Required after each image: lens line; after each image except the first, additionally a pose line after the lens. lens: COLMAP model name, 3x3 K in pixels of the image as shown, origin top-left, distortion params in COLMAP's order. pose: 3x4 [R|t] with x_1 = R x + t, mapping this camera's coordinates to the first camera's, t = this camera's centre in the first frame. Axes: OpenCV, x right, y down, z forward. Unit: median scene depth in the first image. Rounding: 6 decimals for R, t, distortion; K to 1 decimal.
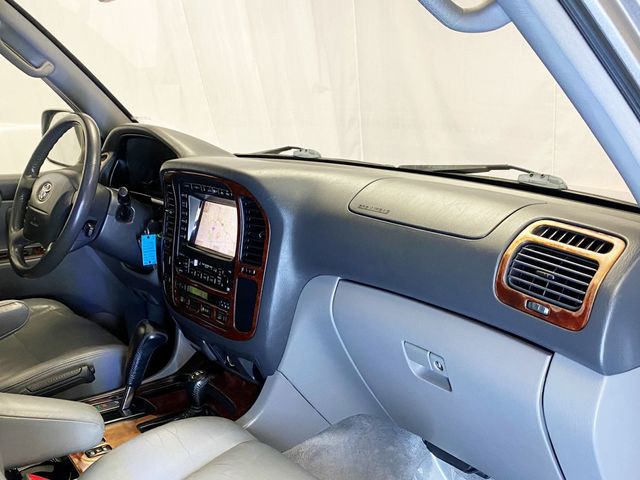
lens RADIAL K [[656.7, 0, 321.3], [0, 656.7, 244.2], [0, 0, 1]] dist [0.045957, 0.000000]
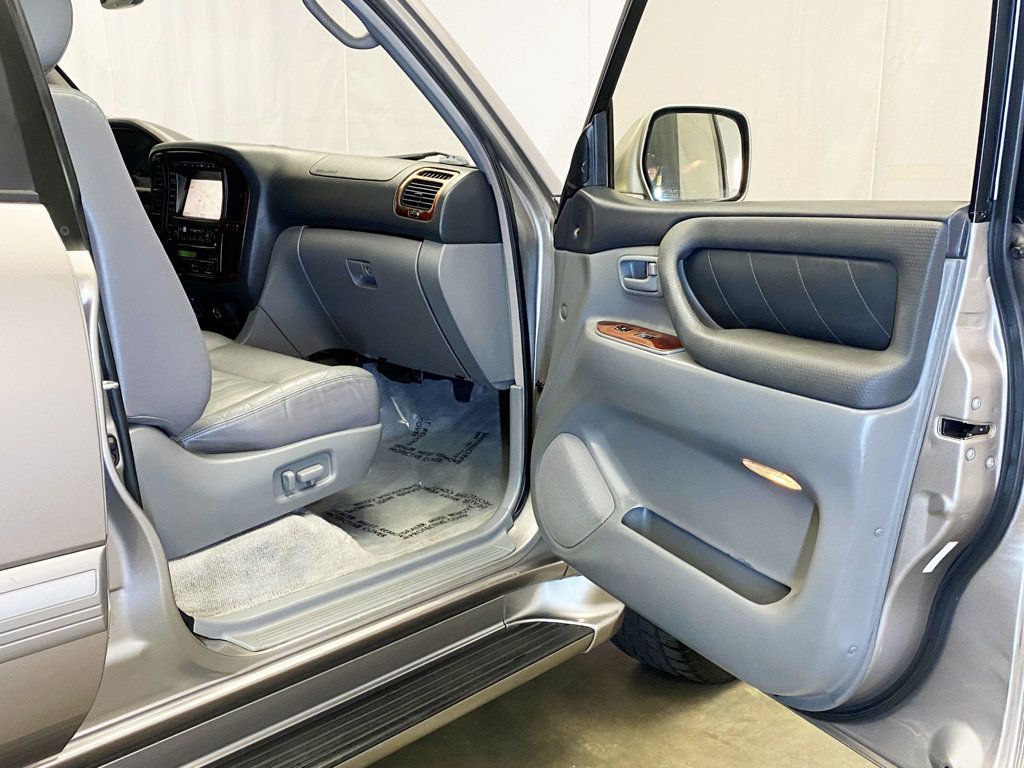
lens RADIAL K [[1050.7, 0, 516.3], [0, 1050.7, 375.1], [0, 0, 1]] dist [0.045957, 0.000000]
pose [[0.982616, -0.013167, 0.185181, 0.051156], [0.012280, 0.999907, 0.005937, 0.343459], [-0.185242, -0.003560, 0.982687, -1.193479]]
